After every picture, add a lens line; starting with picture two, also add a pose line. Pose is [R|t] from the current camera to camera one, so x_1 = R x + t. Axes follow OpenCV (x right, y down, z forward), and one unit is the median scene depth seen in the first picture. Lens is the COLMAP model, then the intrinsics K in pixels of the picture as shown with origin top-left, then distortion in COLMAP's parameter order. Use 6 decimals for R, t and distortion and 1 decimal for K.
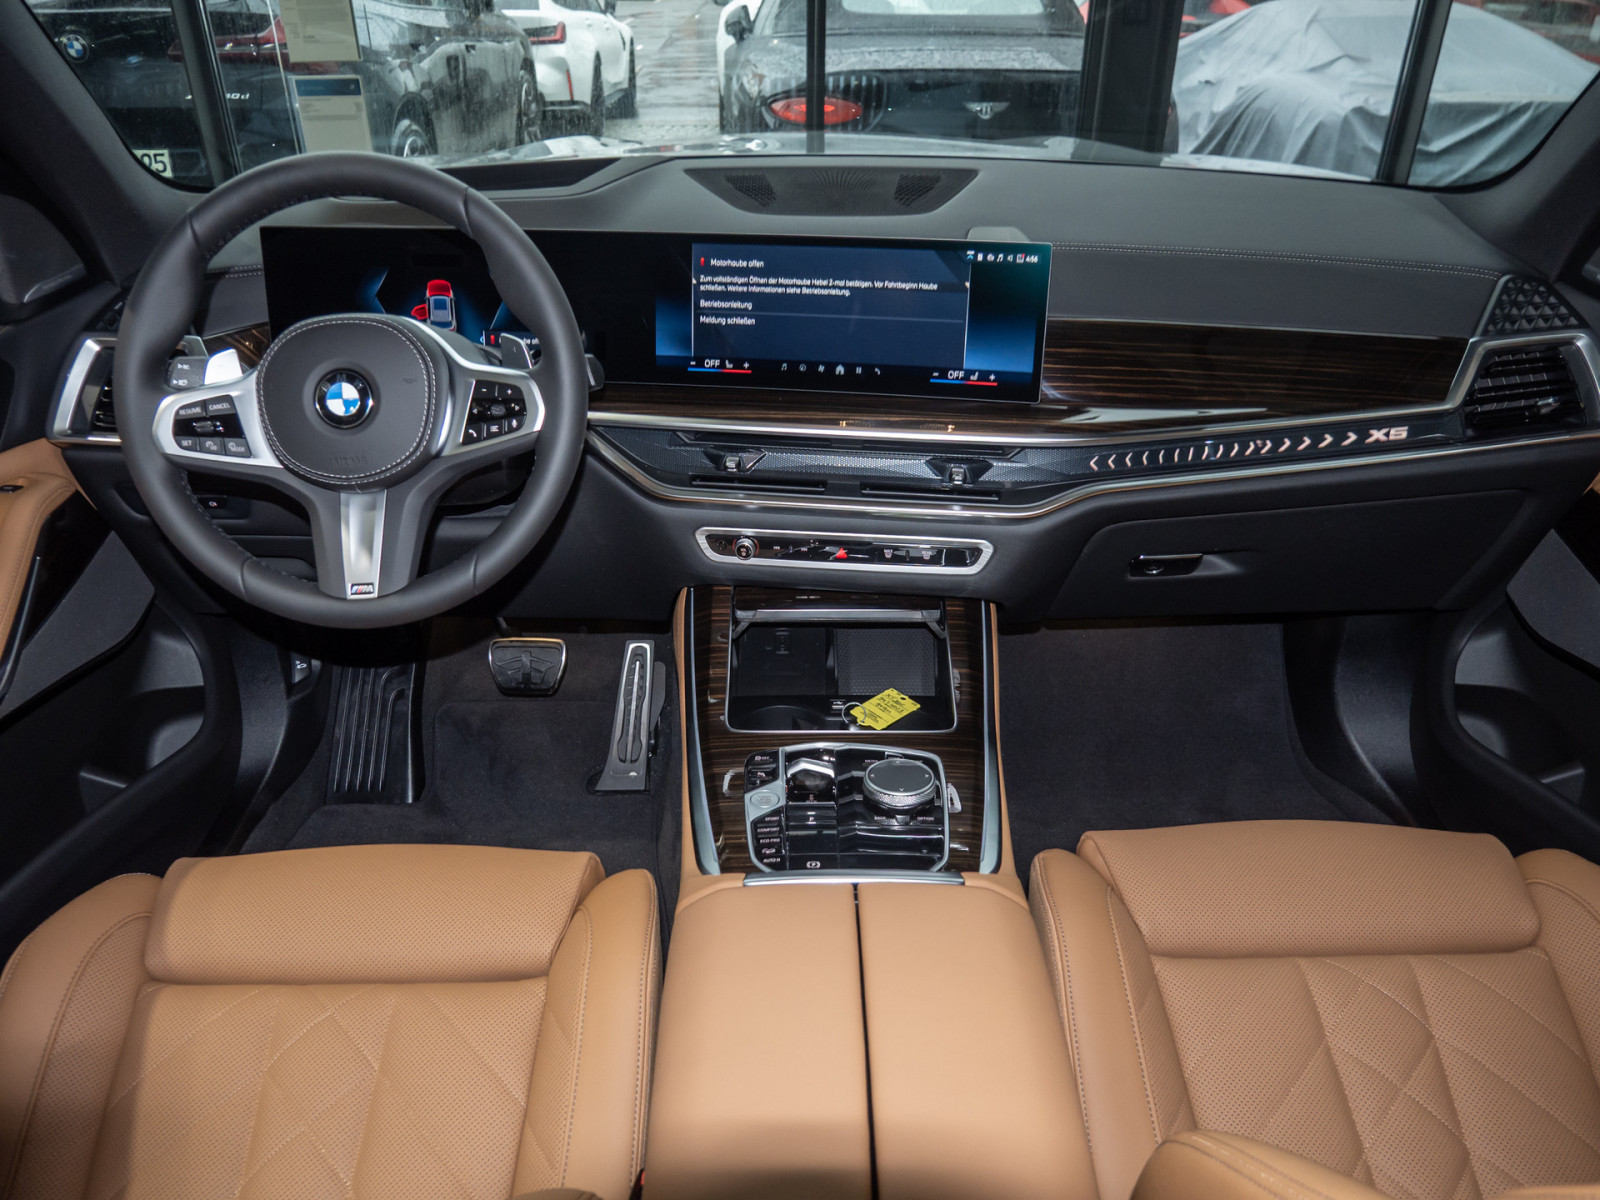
lens RADIAL K [[1173.1, 0, 791.3], [0, 1173.1, 600.1], [0, 0, 1]] dist [-0.058771, 0.024654]
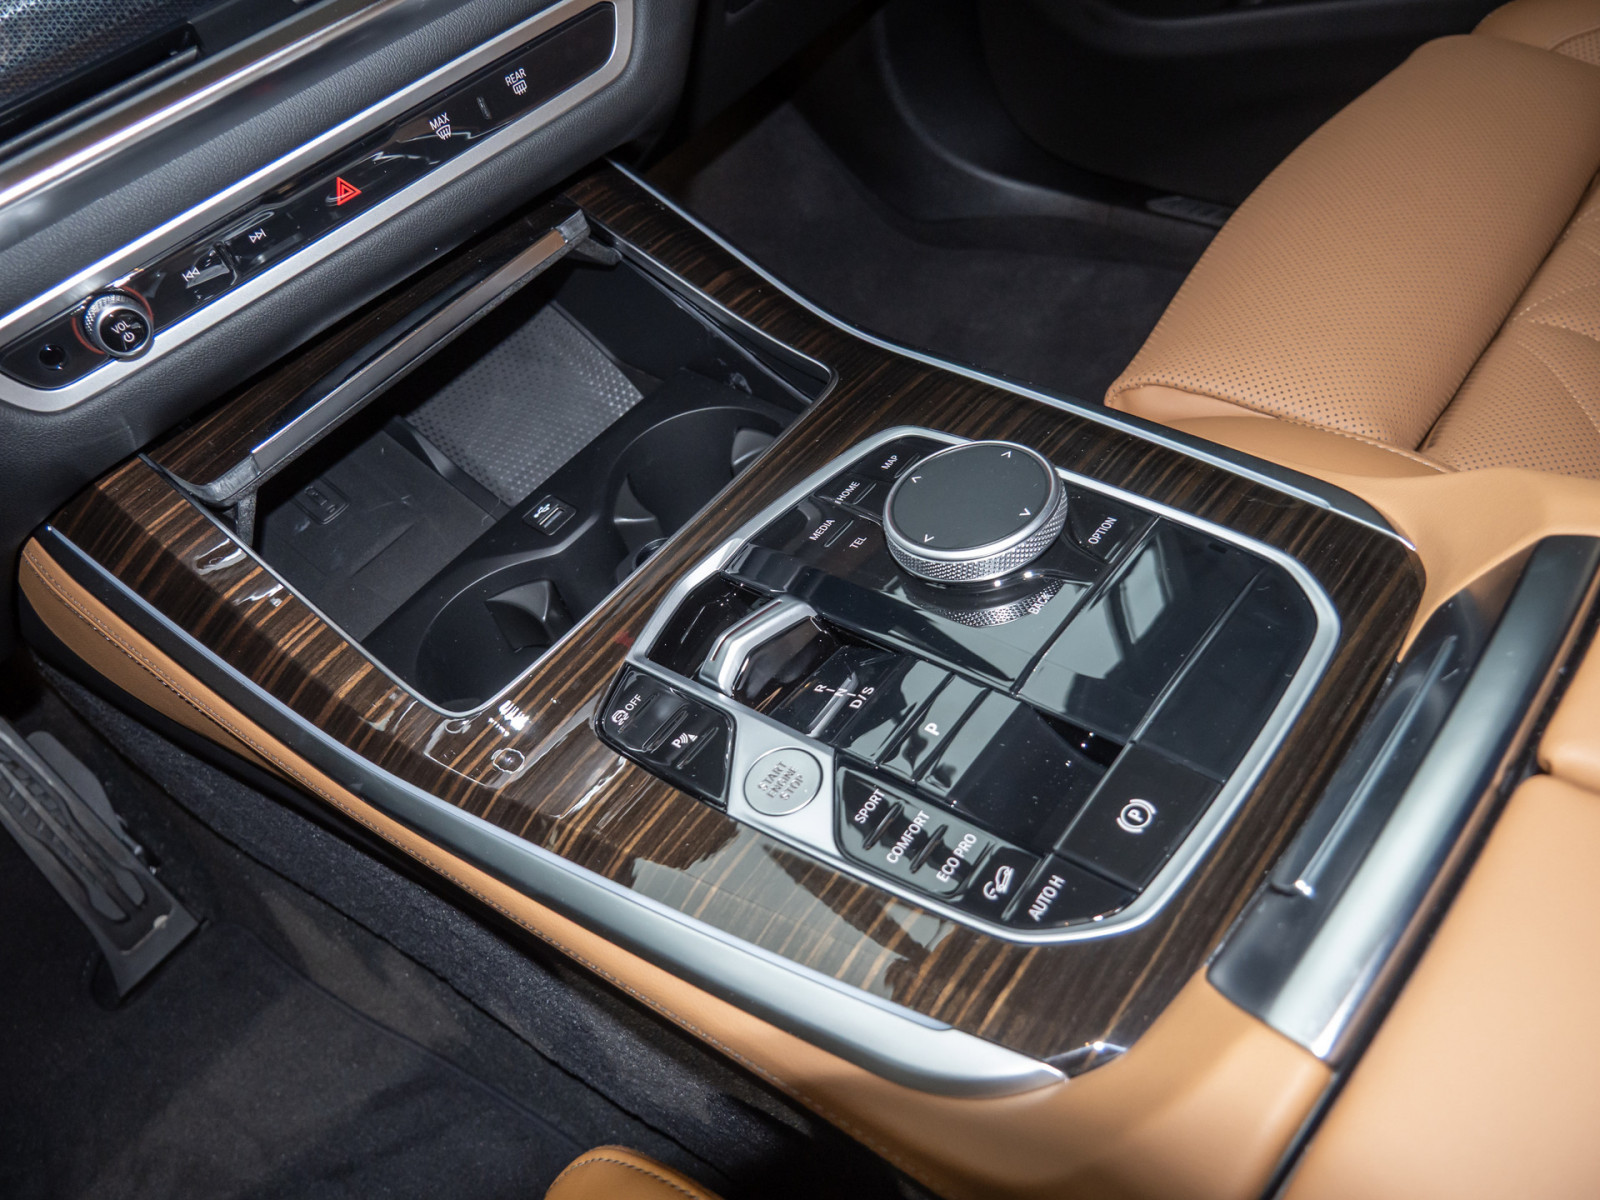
lens RADIAL K [[1173.1, 0, 789.7], [0, 1173.1, 607.5], [0, 0, 1]] dist [-0.058771, 0.024654]
pose [[0.629465, -0.661625, 0.407462, -0.110719], [0.545042, 0.749701, 0.375338, 0.000224], [-0.553808, -0.014178, 0.832524, 0.604526]]
